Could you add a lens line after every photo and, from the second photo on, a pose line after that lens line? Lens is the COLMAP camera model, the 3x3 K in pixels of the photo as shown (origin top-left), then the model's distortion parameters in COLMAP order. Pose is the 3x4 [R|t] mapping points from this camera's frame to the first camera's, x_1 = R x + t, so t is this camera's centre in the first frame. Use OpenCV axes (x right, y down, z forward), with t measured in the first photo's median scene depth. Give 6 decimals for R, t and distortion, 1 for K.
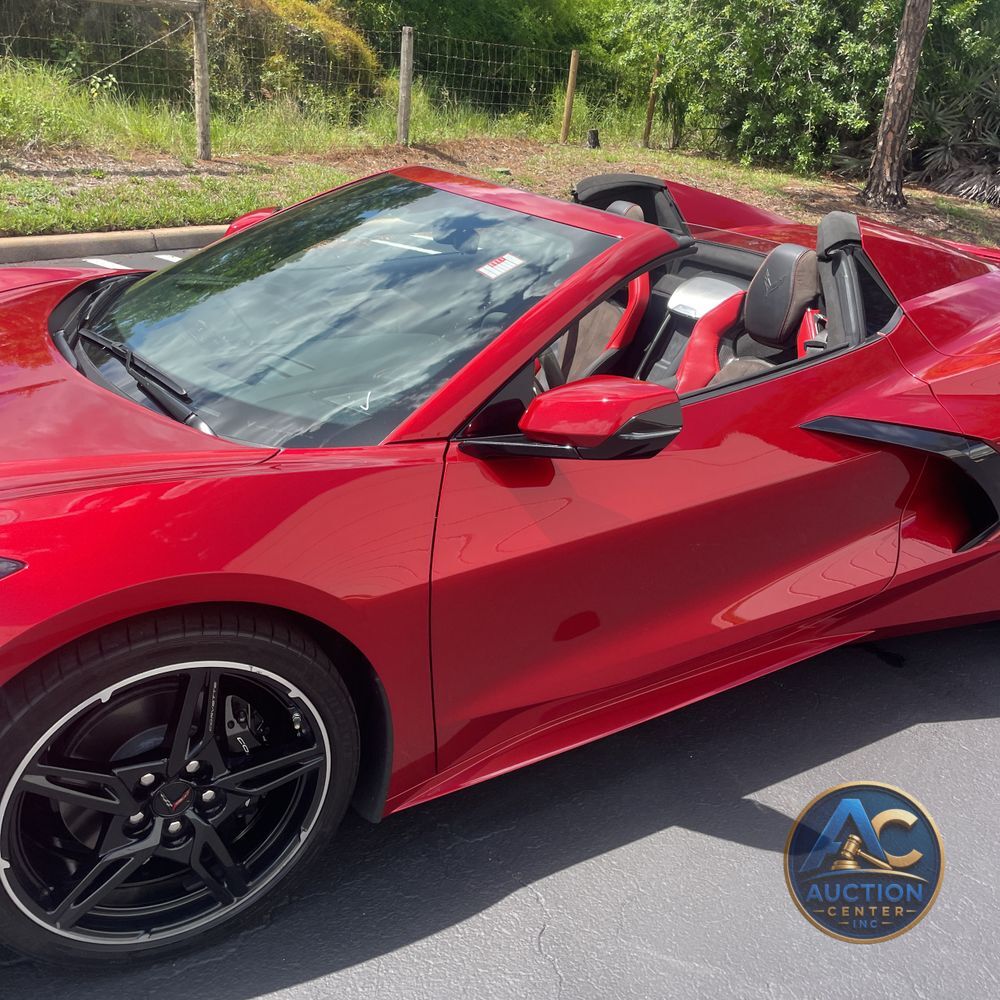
lens RADIAL K [[1002.3, 0, 502.0], [0, 1002.3, 516.4], [0, 0, 1]] dist [0.077356, -0.103203]
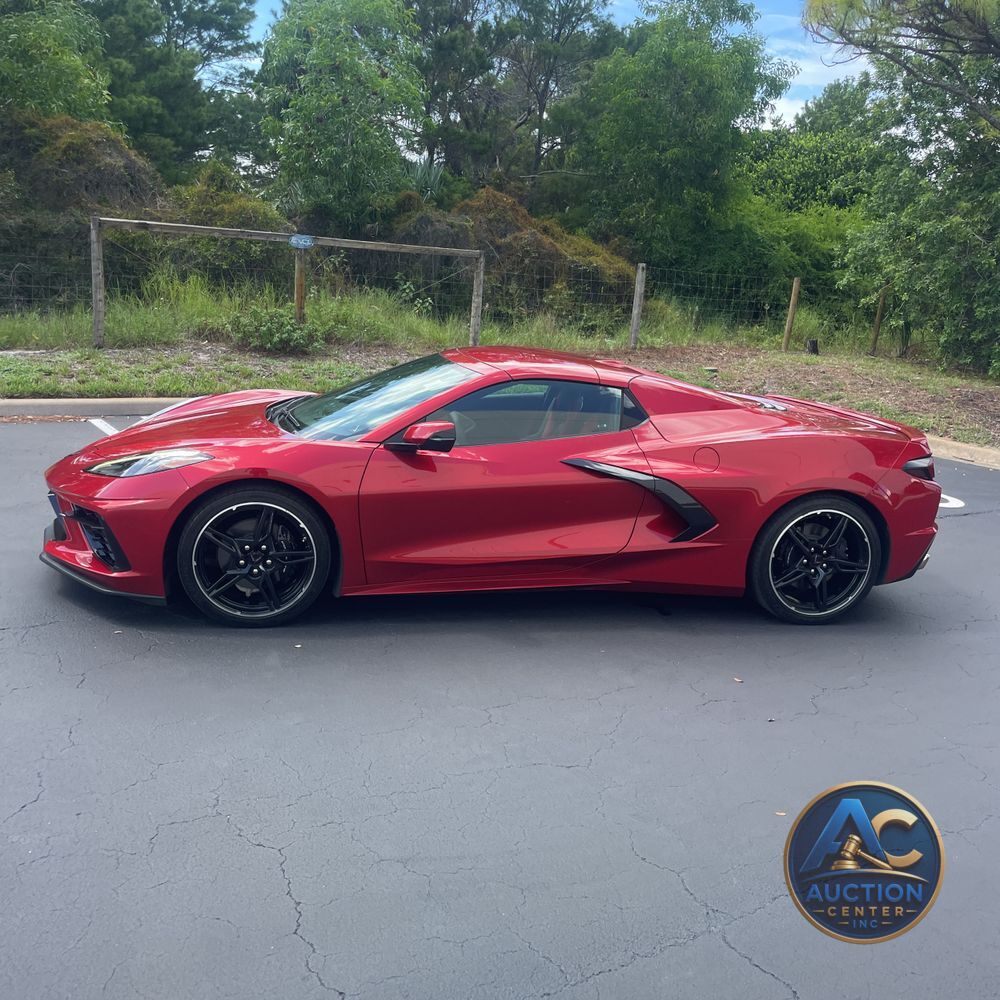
lens RADIAL K [[1006.2, 0, 500.0], [0, 1006.2, 500.0], [0, 0, 1]] dist [0.078445, -0.107930]
pose [[0.946030, 0.066653, -0.317151, 0.215575], [-0.130785, 0.973913, -0.185440, 0.102386], [0.296517, 0.216910, 0.930068, -0.255725]]
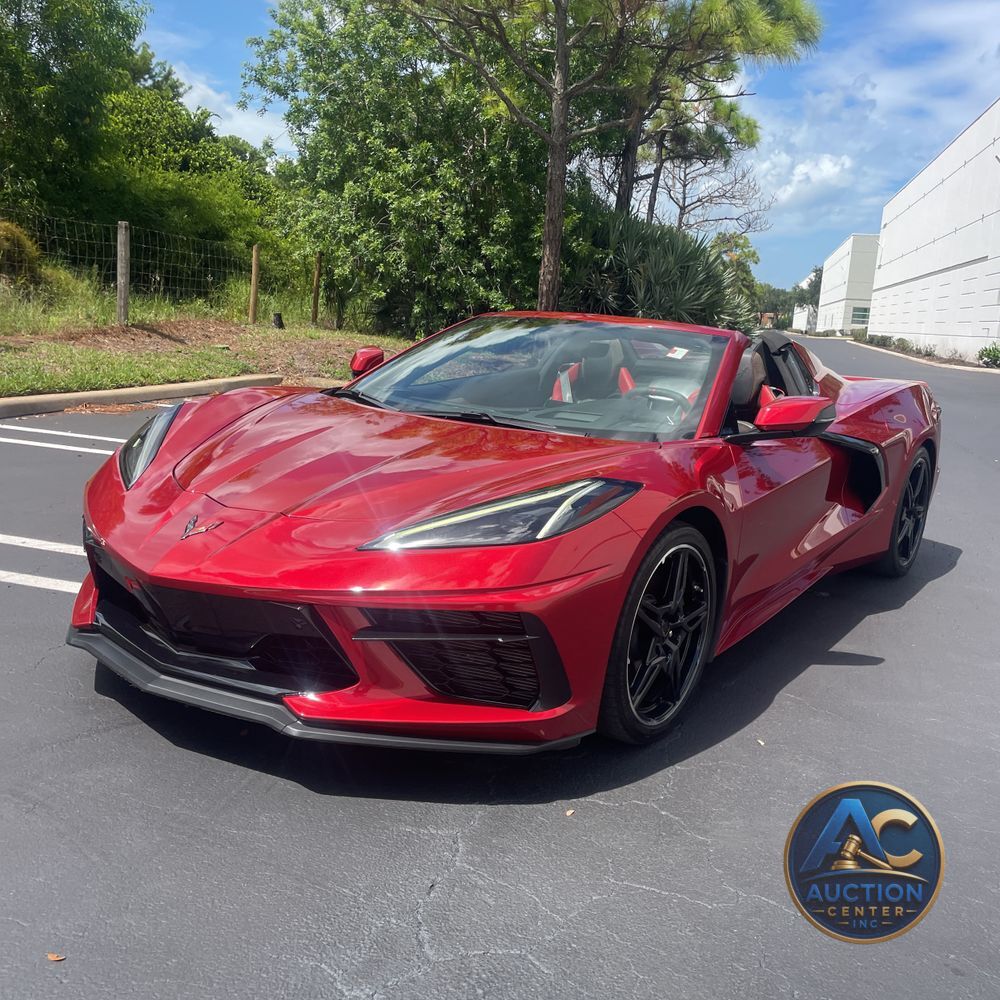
lens RADIAL K [[1002.3, 0, 502.0], [0, 1002.3, 516.4], [0, 0, 1]] dist [0.077356, -0.103203]
pose [[0.913471, -0.088104, 0.397251, -0.235129], [0.155473, 0.977776, -0.140652, 0.053918], [-0.376030, 0.190243, 0.906868, -0.098888]]
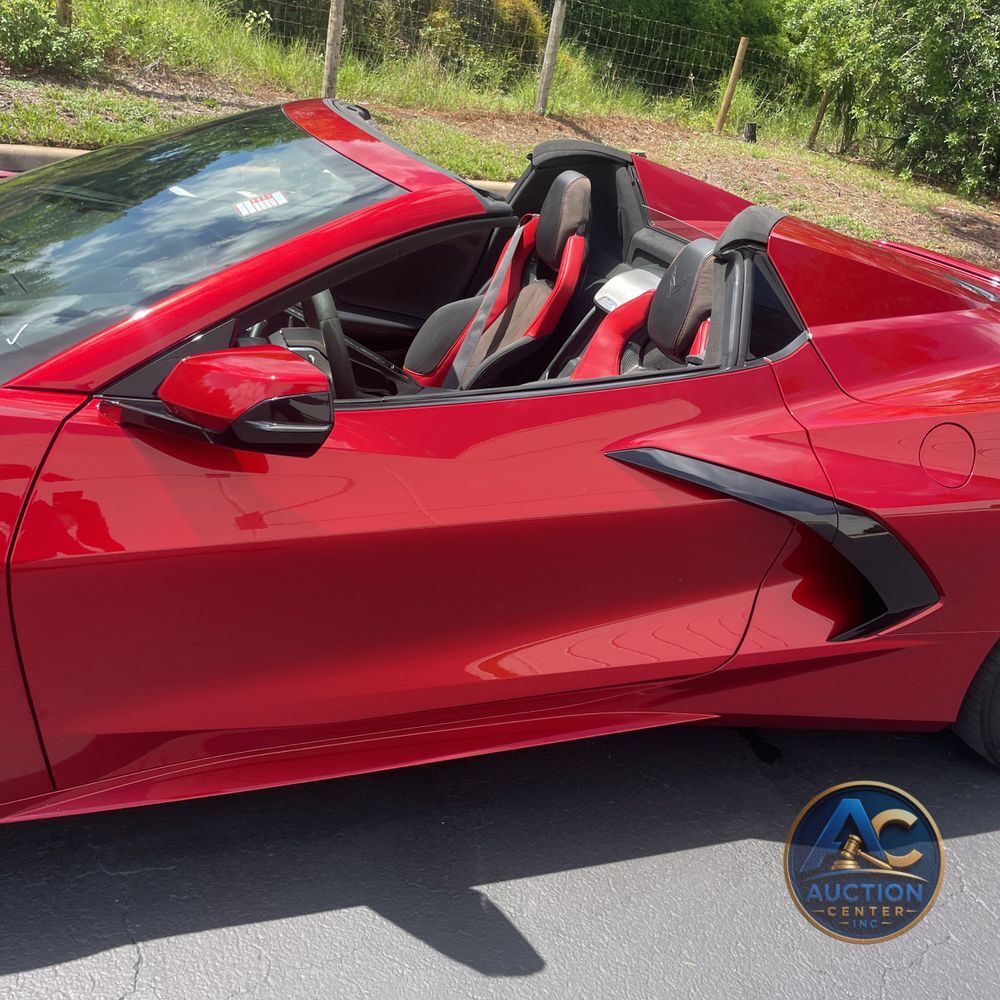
lens RADIAL K [[1006.2, 0, 500.0], [0, 1006.2, 500.0], [0, 0, 1]] dist [0.078445, -0.107930]
pose [[0.975988, 0.169254, -0.137117, 0.082648], [-0.169015, 0.985521, 0.013465, -0.012291], [0.137411, 0.010033, 0.990463, 0.046625]]
